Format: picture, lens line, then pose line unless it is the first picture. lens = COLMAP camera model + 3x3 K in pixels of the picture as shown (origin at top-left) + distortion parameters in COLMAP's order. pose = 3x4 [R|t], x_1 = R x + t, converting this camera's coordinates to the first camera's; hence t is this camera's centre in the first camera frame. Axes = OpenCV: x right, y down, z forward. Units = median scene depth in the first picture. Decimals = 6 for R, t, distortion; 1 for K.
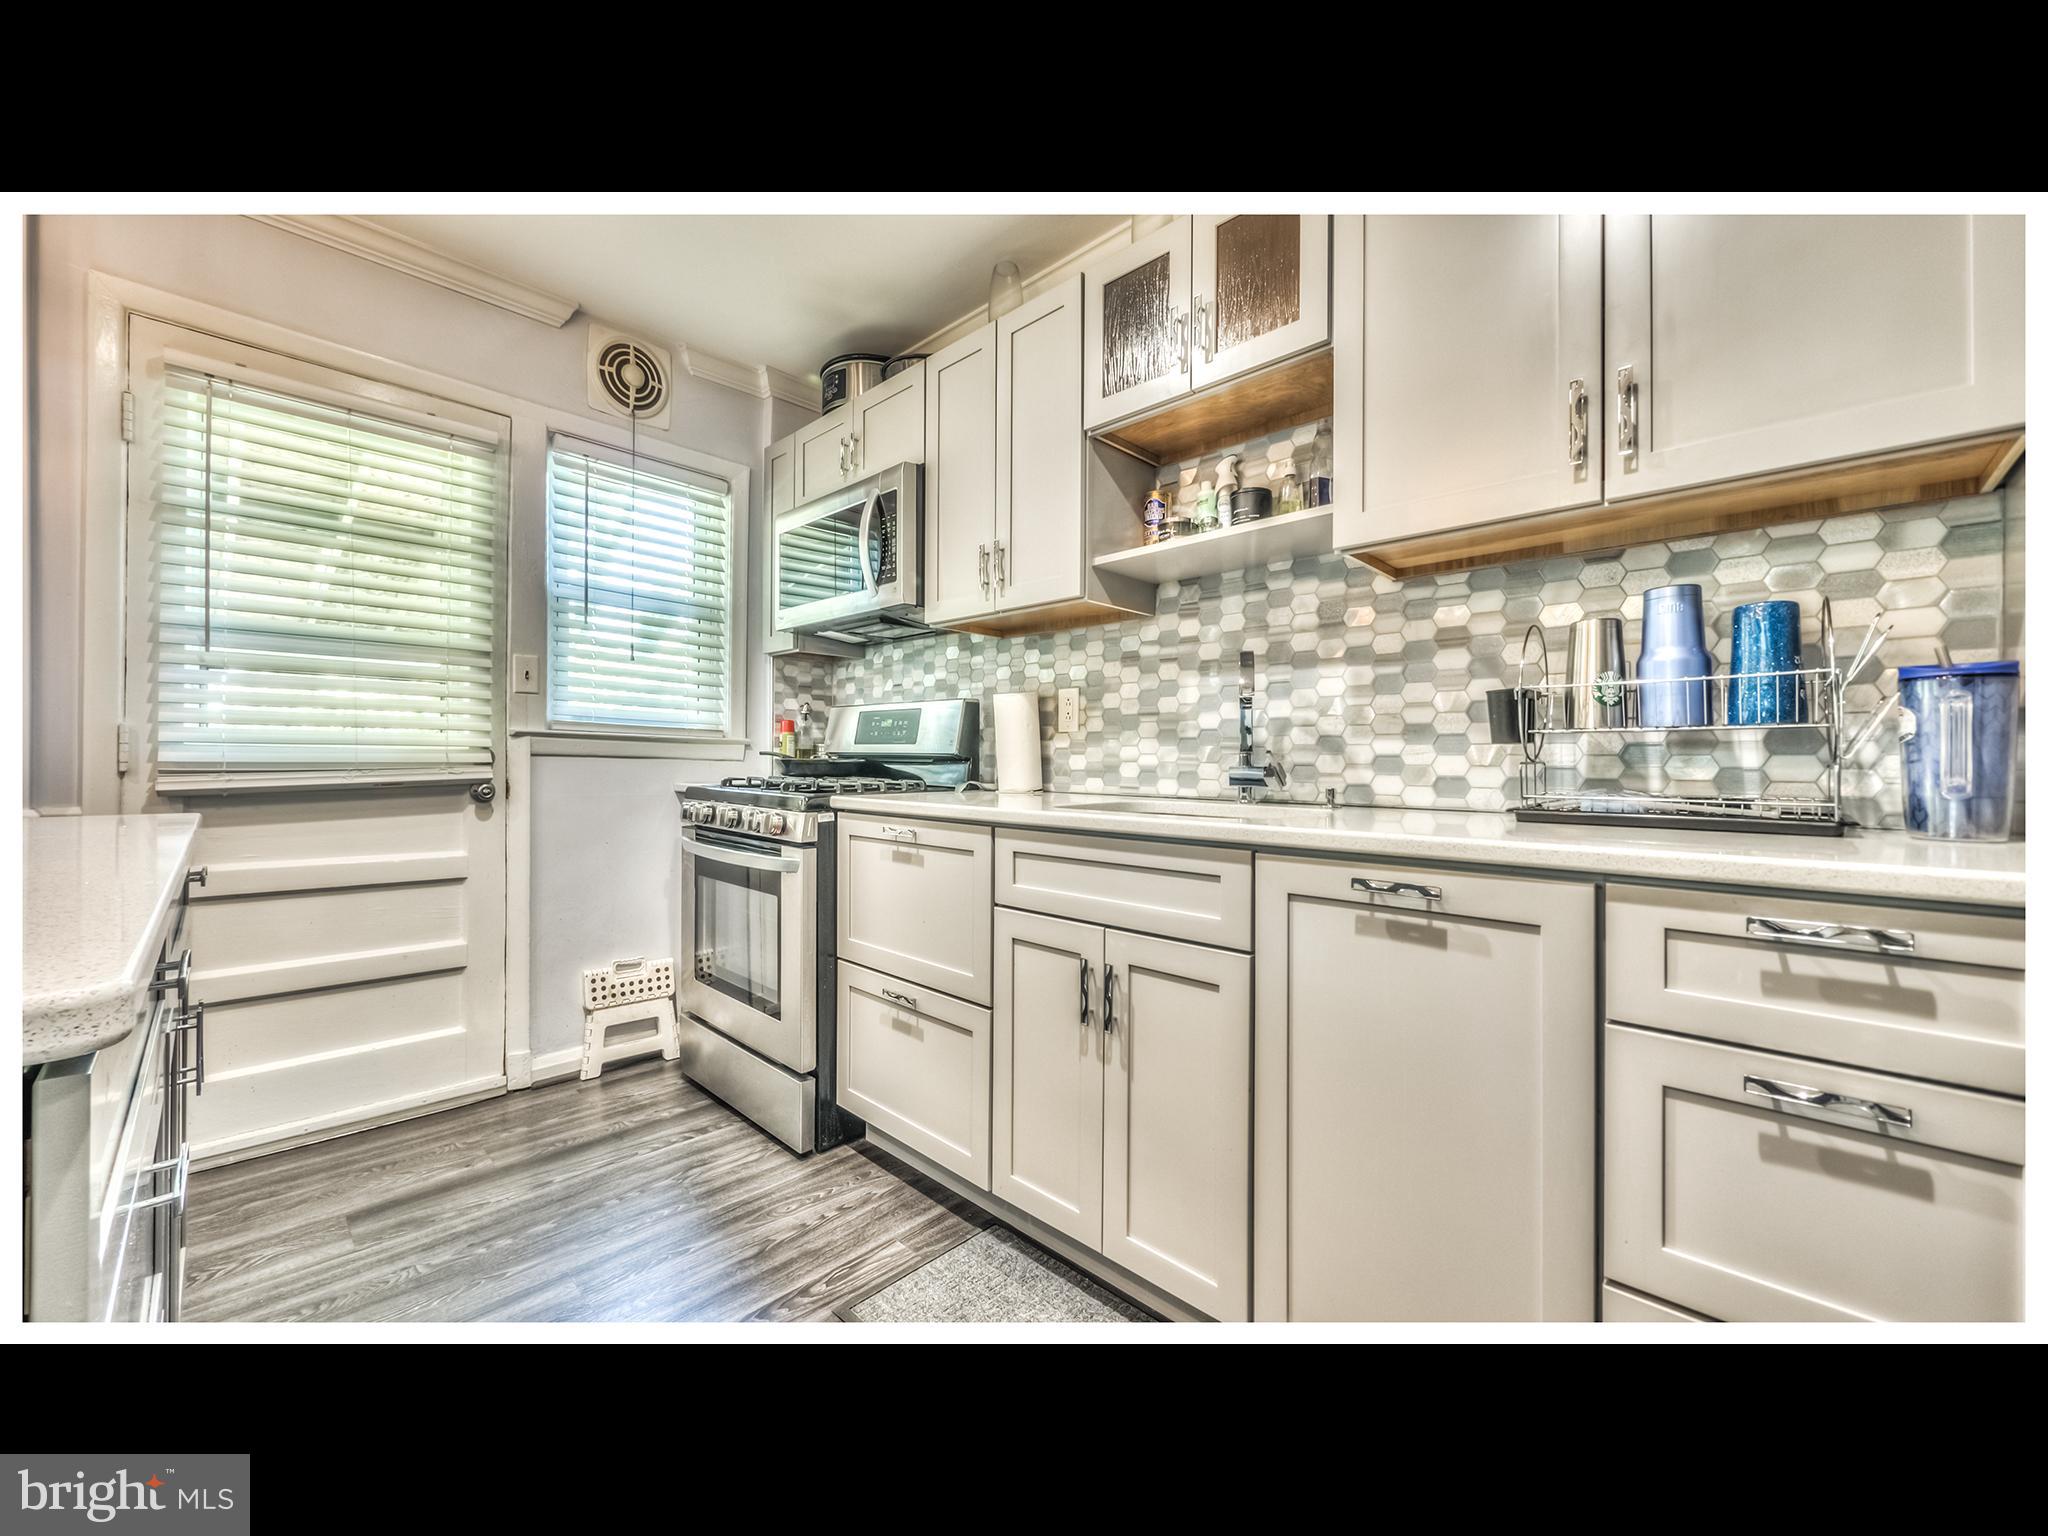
lens RADIAL K [[794.7, 0, 1022.3], [0, 794.7, 758.0], [0, 0, 1]] dist [-0.003728, 0.000824]
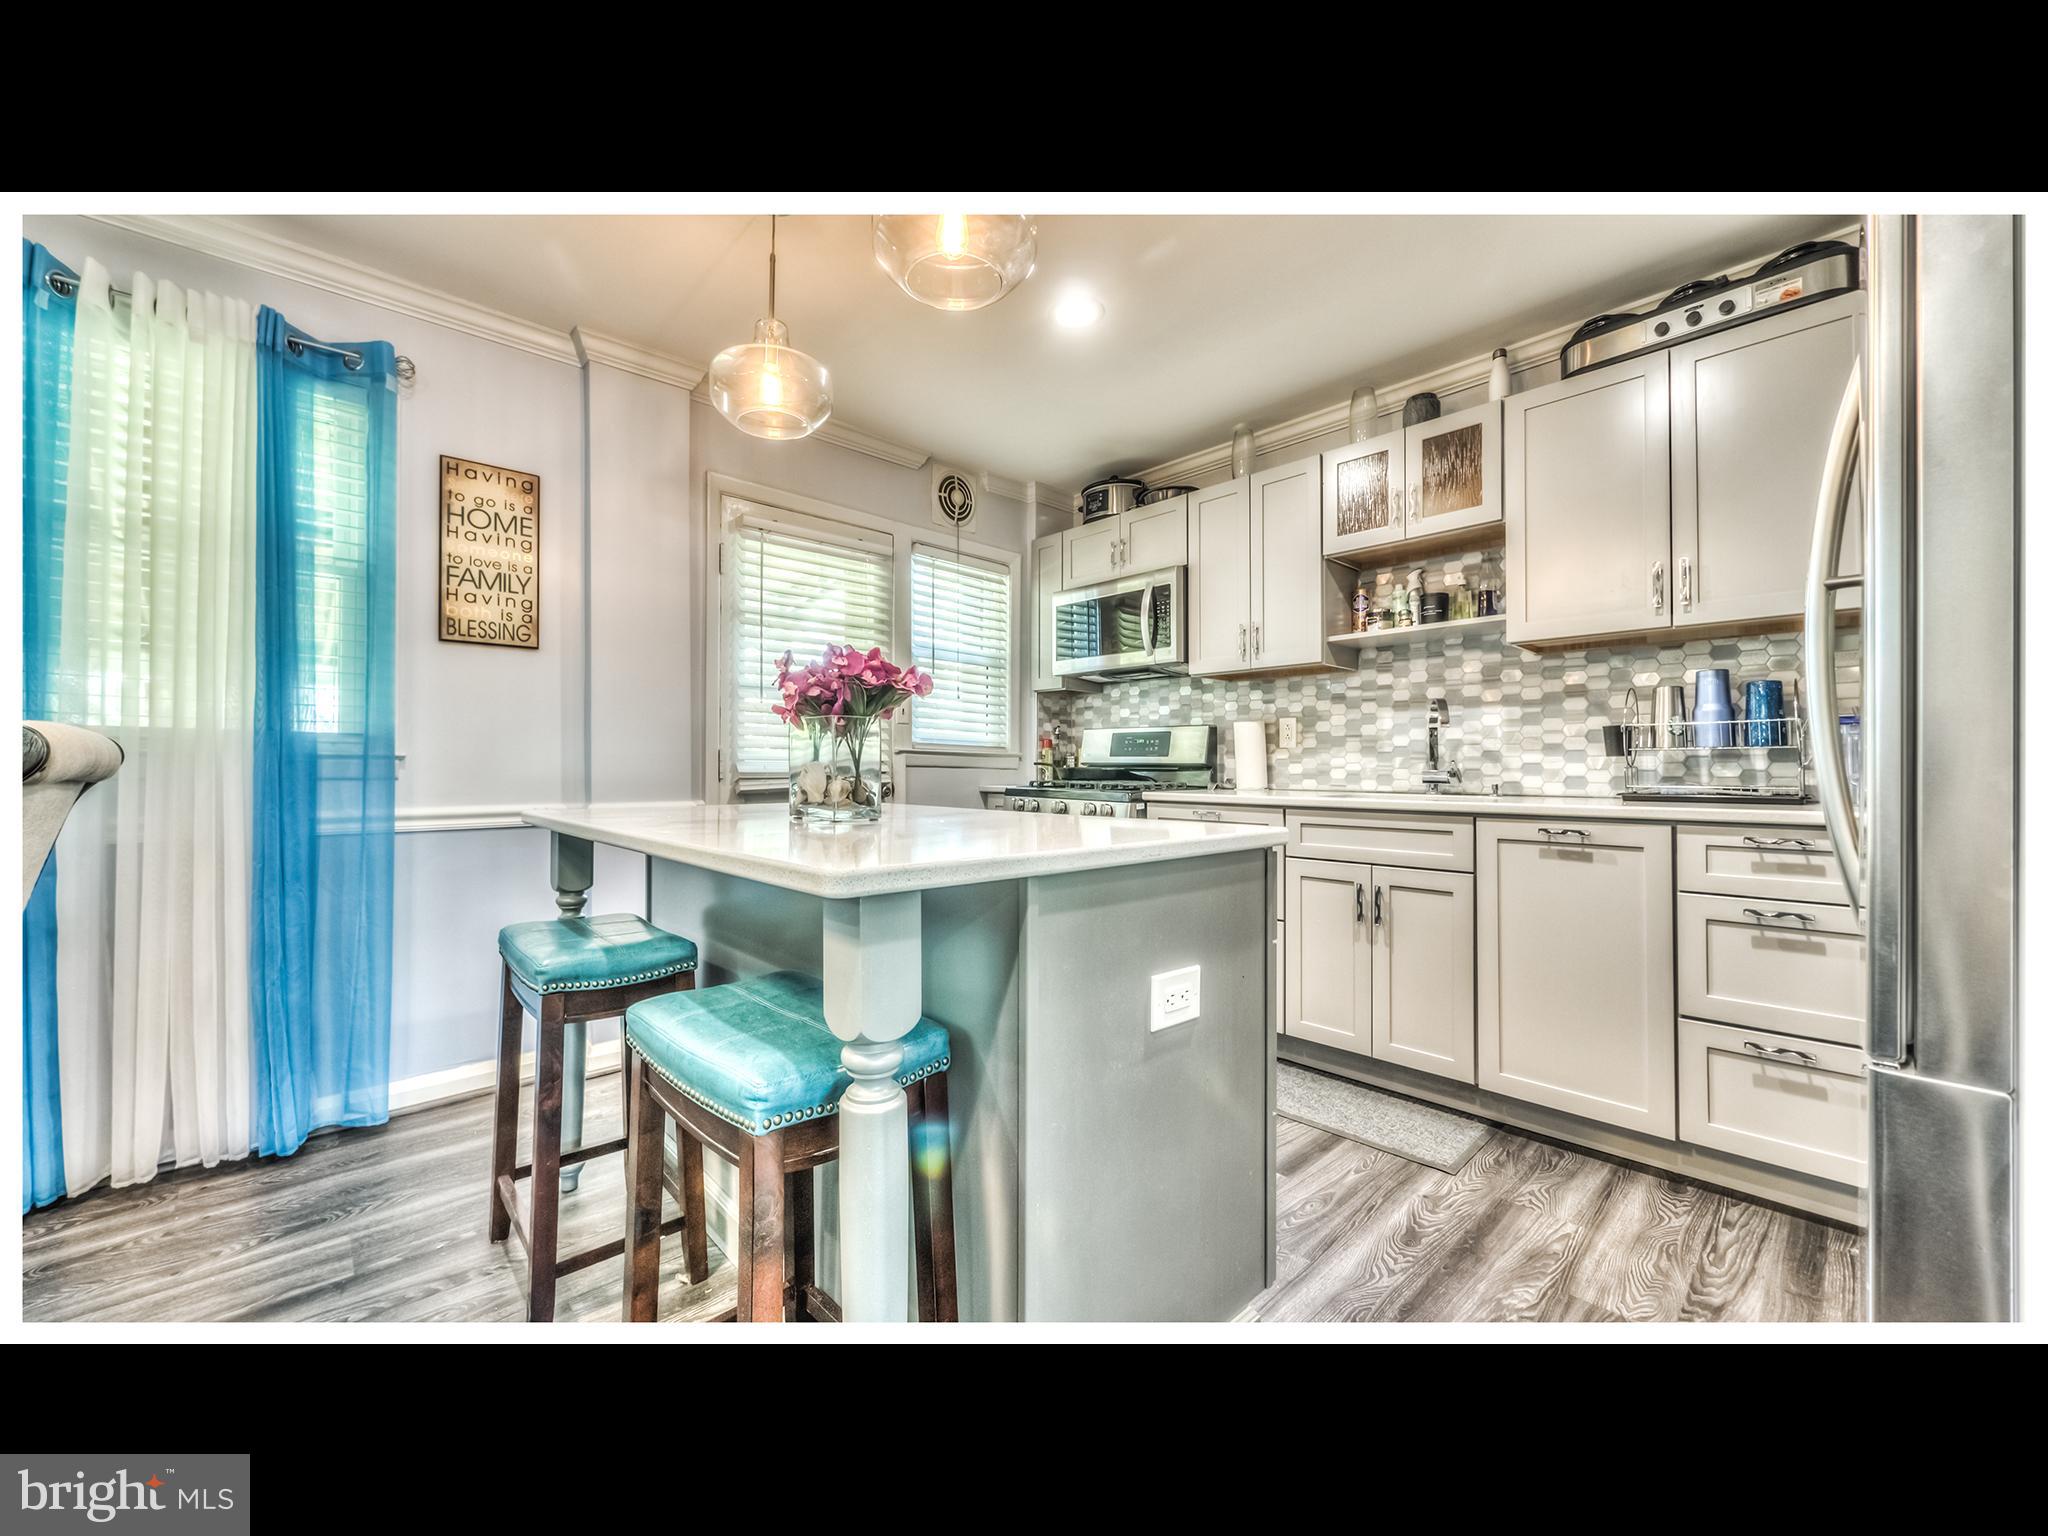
lens RADIAL K [[794.7, 0, 1021.5], [0, 794.7, 759.5], [0, 0, 1]] dist [-0.003728, 0.000824]
pose [[0.998787, -0.006685, -0.048777, -0.362865], [0.006380, 0.999959, -0.006400, -0.005348], [0.048818, 0.006081, 0.998789, -0.479719]]
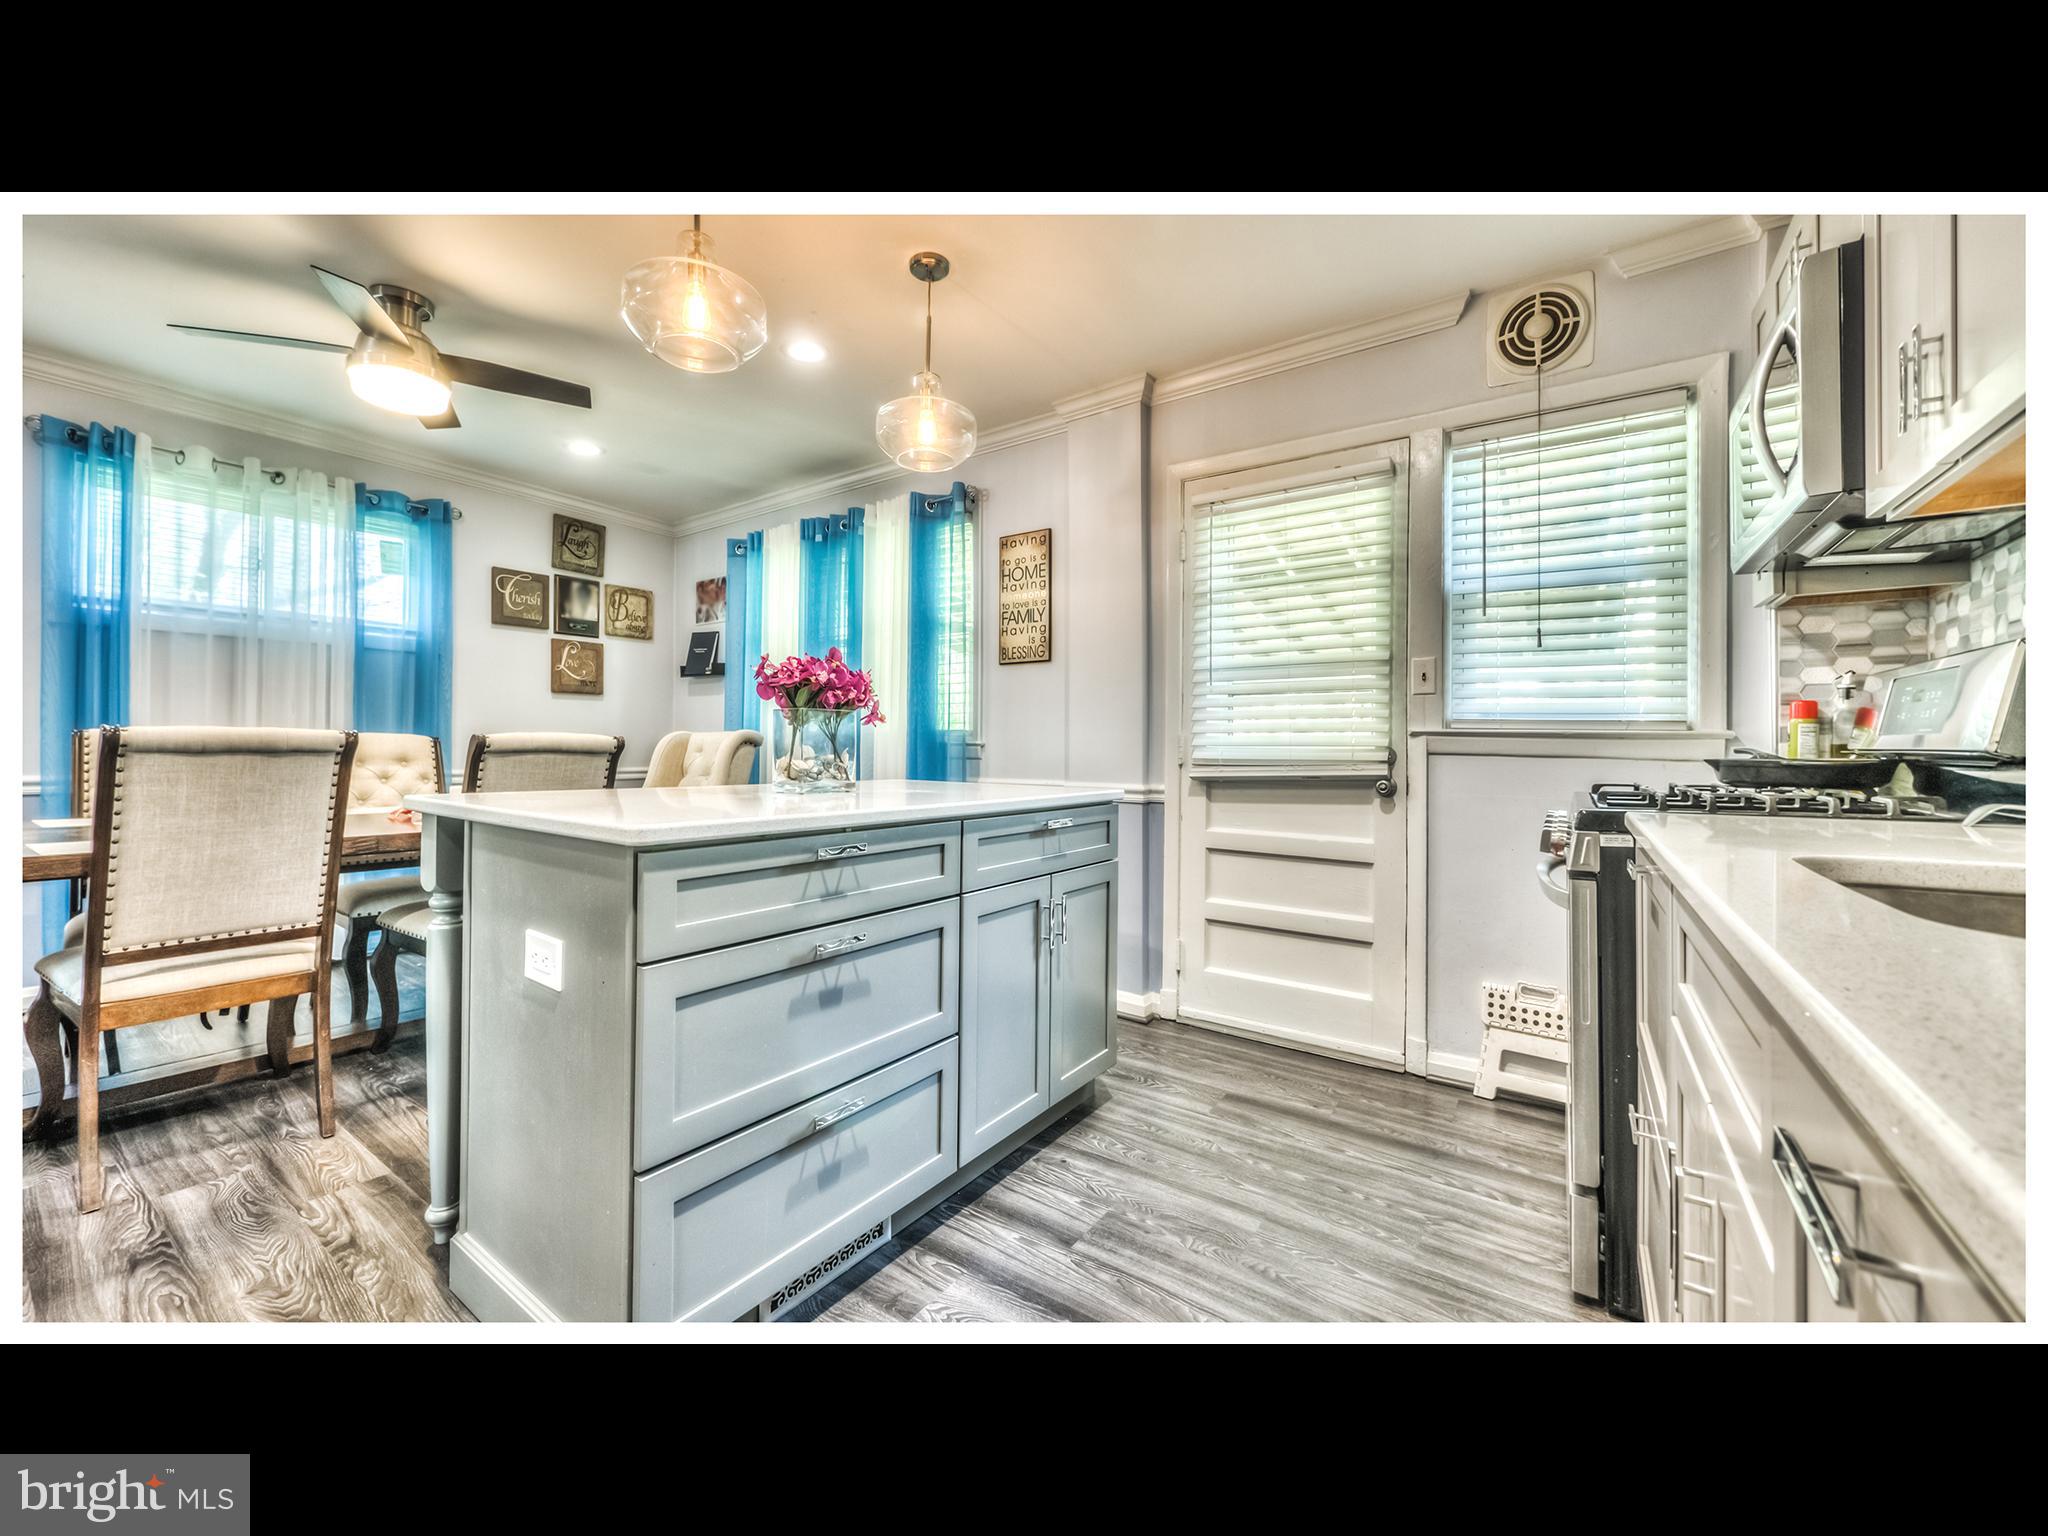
lens RADIAL K [[794.7, 0, 990.5], [0, 794.7, 741.7], [0, 0, 1]] dist [-0.003728, 0.000824]
pose [[0.133074, -0.016439, -0.990970, 0.351375], [-0.005643, 0.999834, -0.017343, 0.001859], [0.991090, 0.007900, 0.132959, 0.323846]]
